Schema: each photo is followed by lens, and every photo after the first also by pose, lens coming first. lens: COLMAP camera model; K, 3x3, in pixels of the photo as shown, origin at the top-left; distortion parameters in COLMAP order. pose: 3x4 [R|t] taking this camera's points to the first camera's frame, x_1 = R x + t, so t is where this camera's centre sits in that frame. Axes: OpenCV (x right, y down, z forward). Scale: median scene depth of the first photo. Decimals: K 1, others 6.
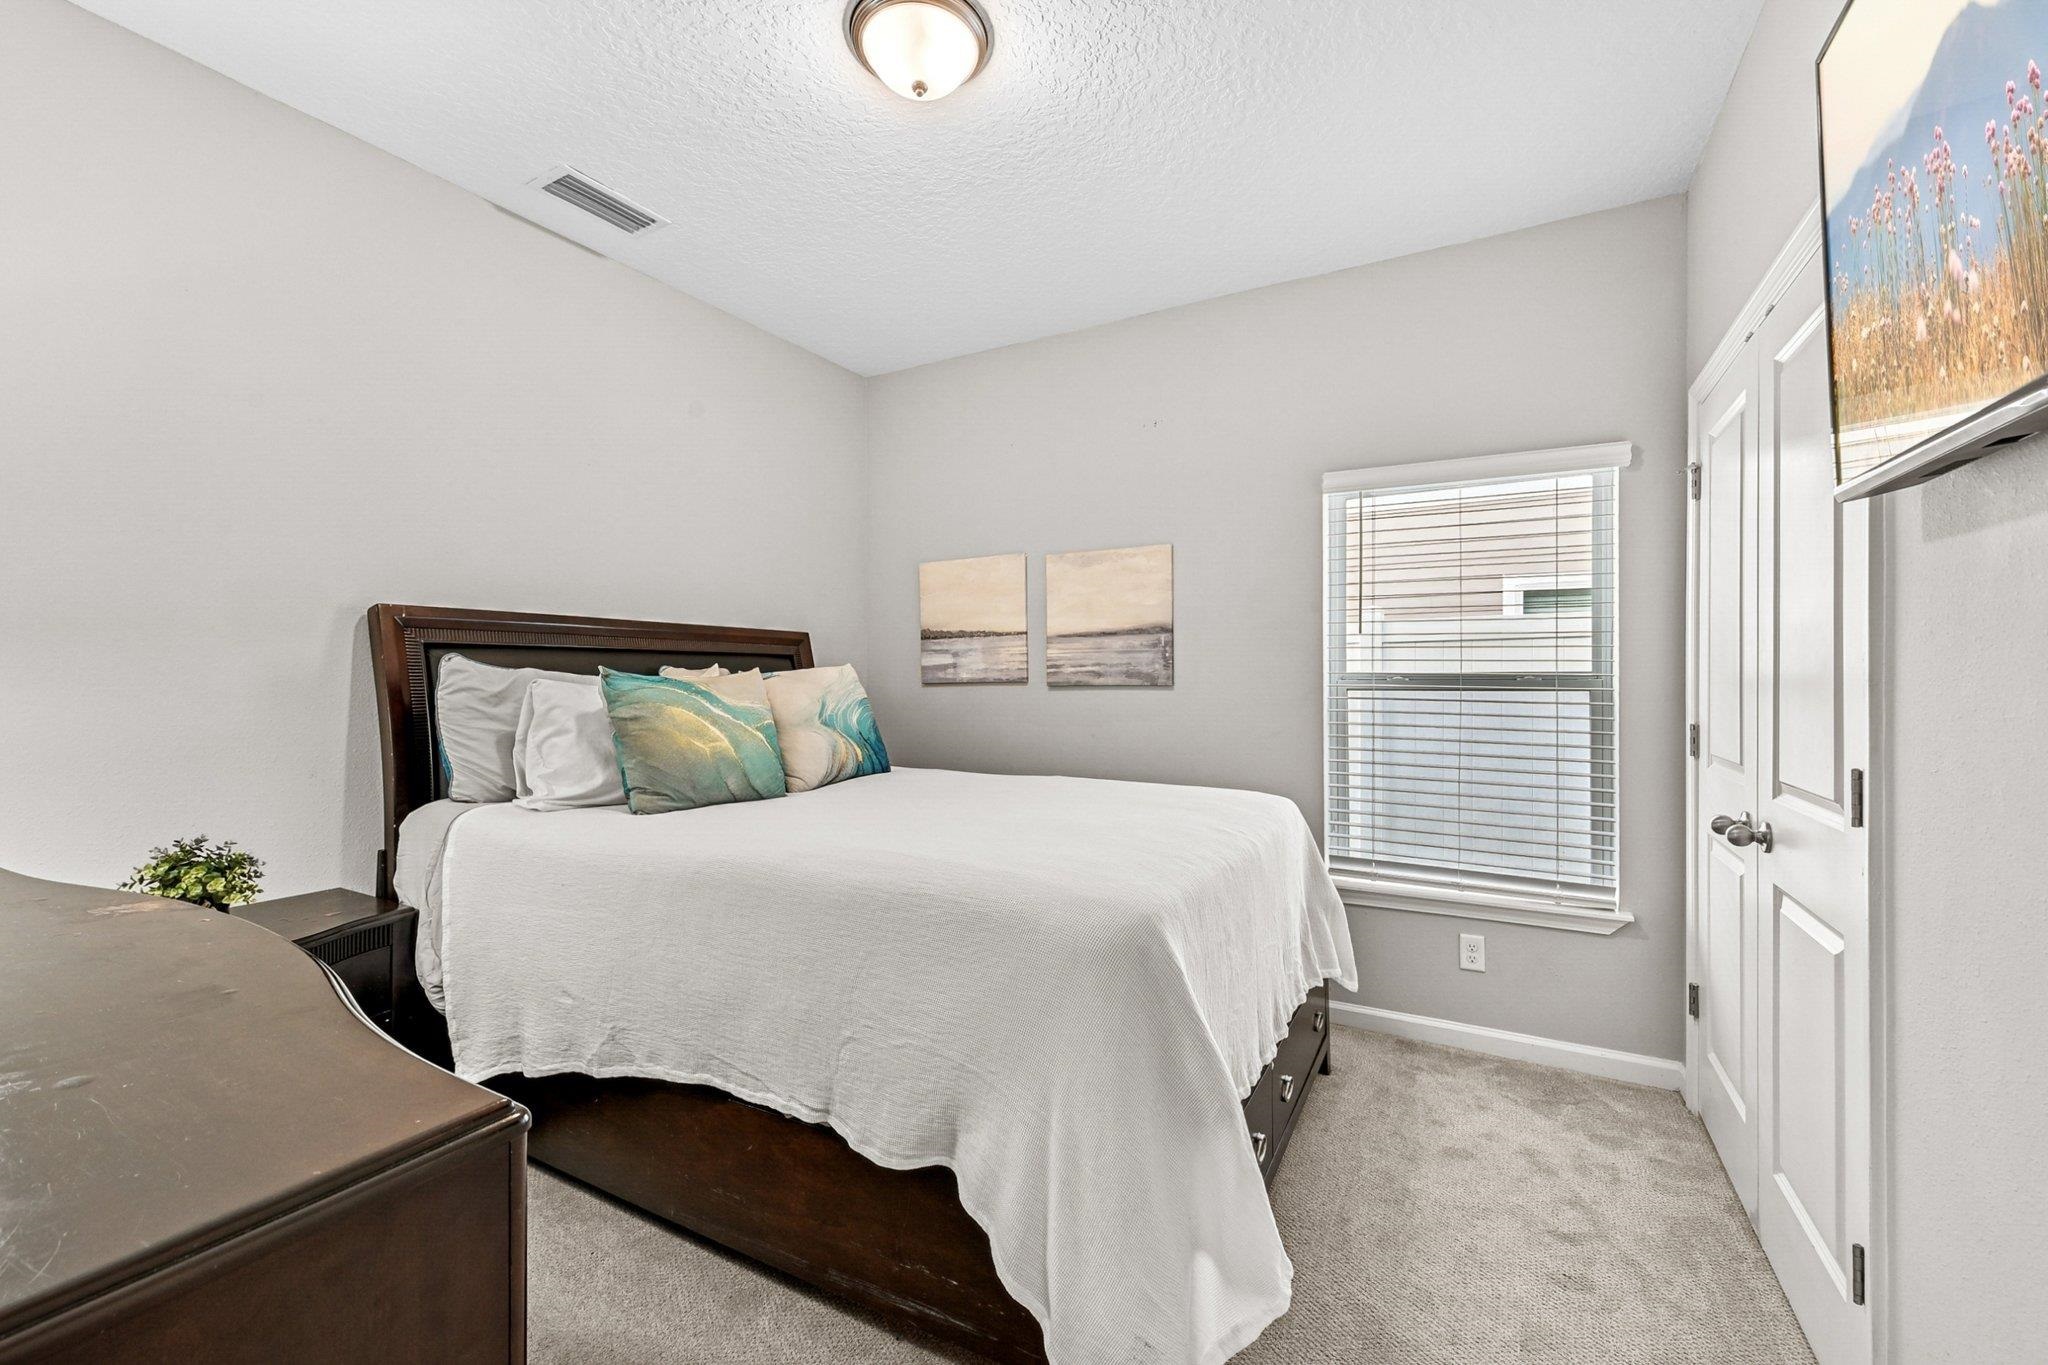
lens RADIAL K [[812.7, 0, 1032.1], [0, 812.7, 681.8], [0, 0, 1]] dist [-0.001497, -0.000426]
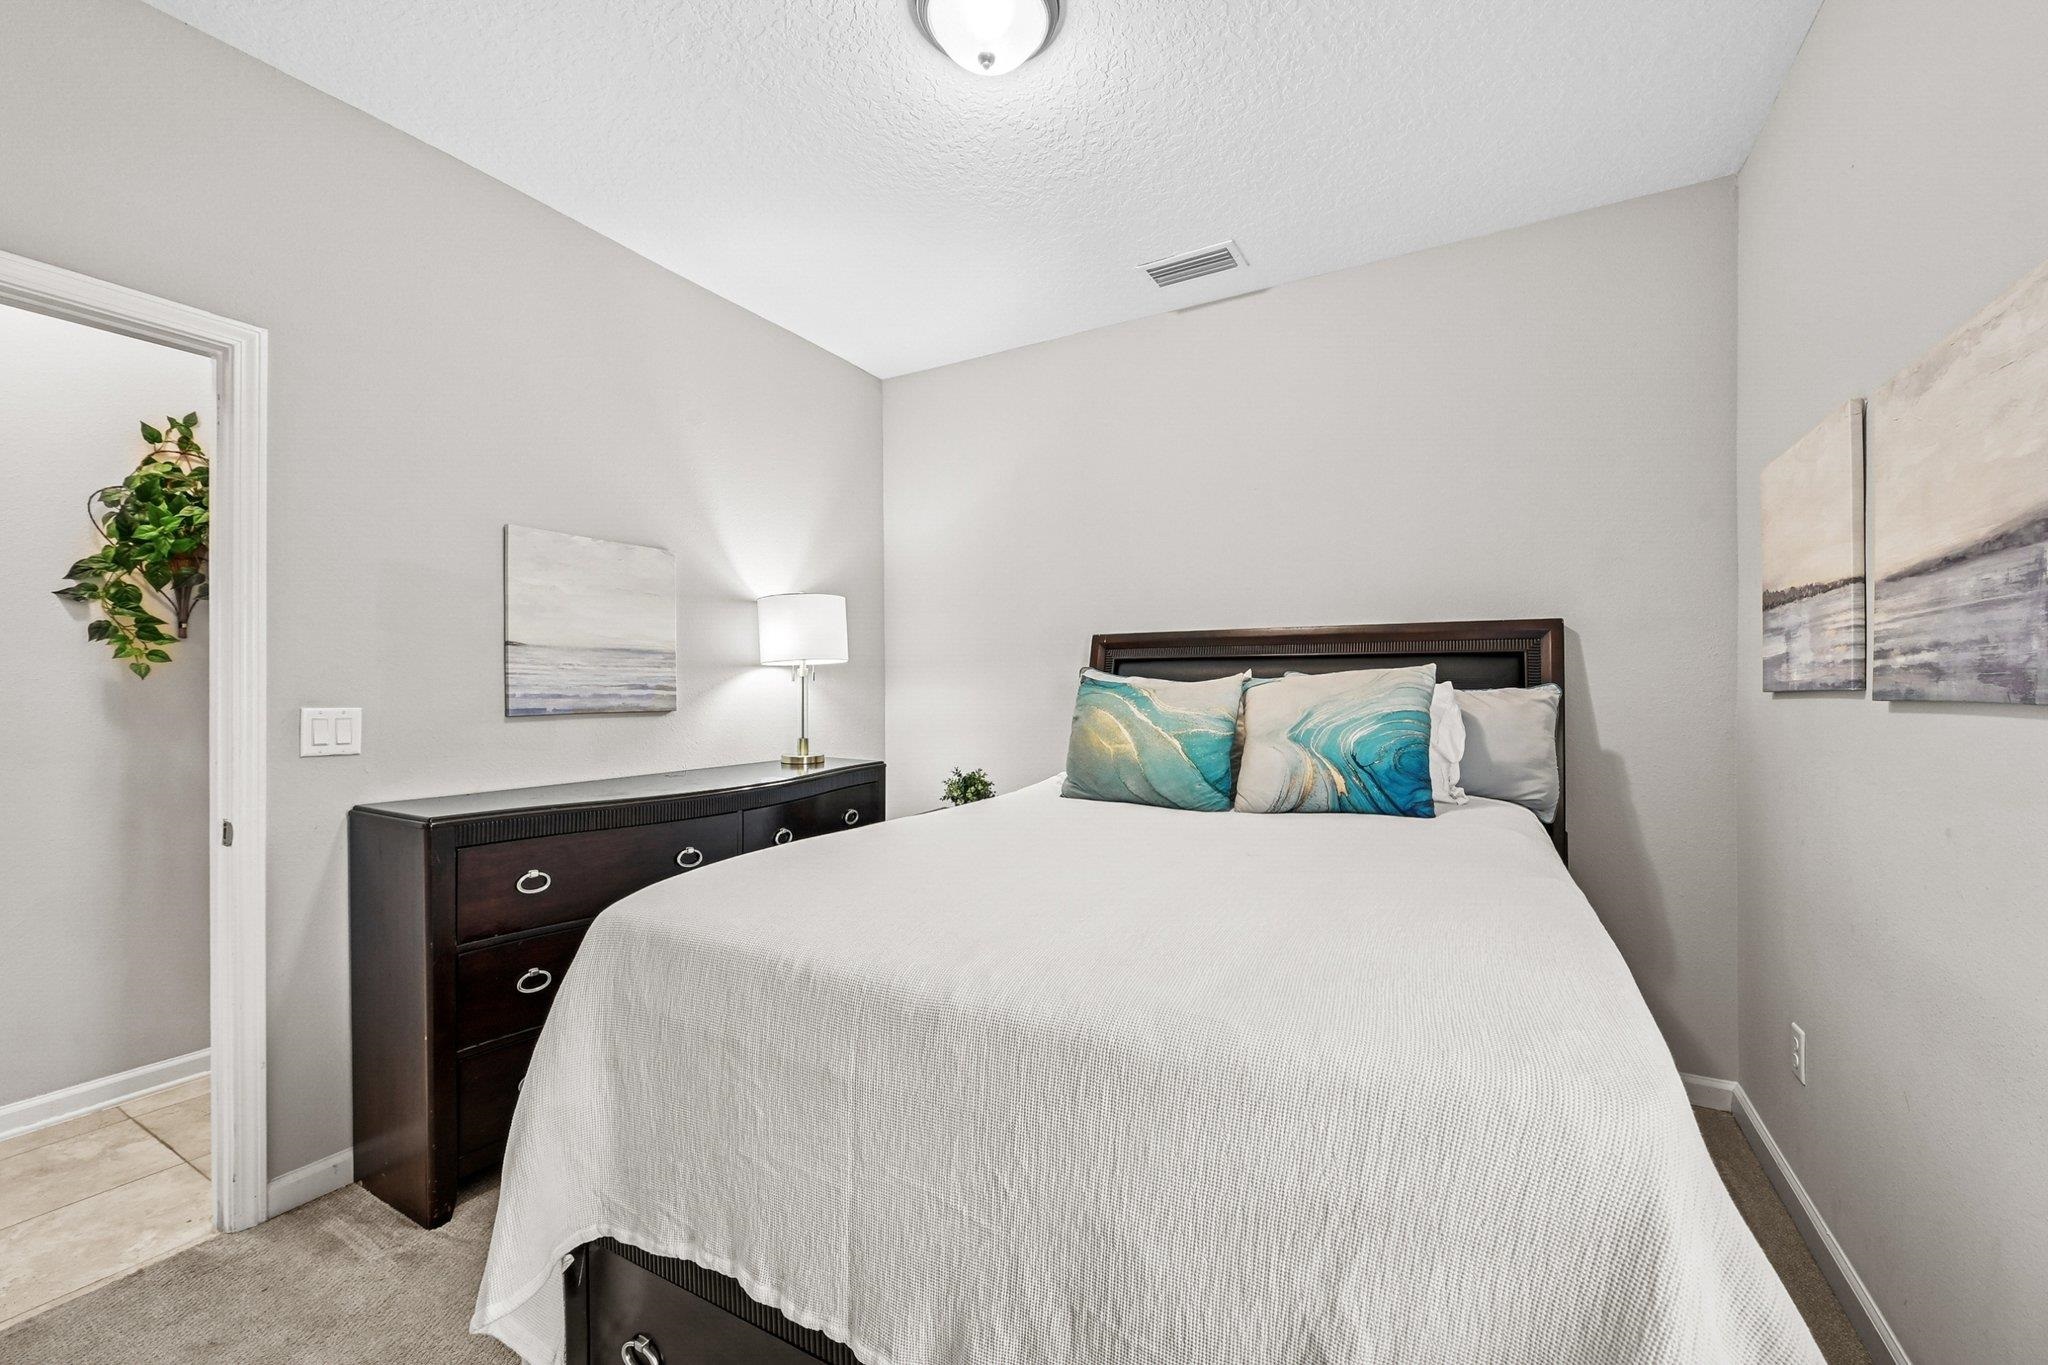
lens RADIAL K [[812.7, 0, 1032.1], [0, 812.7, 684.3], [0, 0, 1]] dist [-0.001497, -0.000426]
pose [[-0.002238, -0.000602, -0.999997, 0.574035], [-0.000262, 1.000000, -0.000601, -0.003696], [0.999997, 0.000260, -0.002239, 0.733034]]
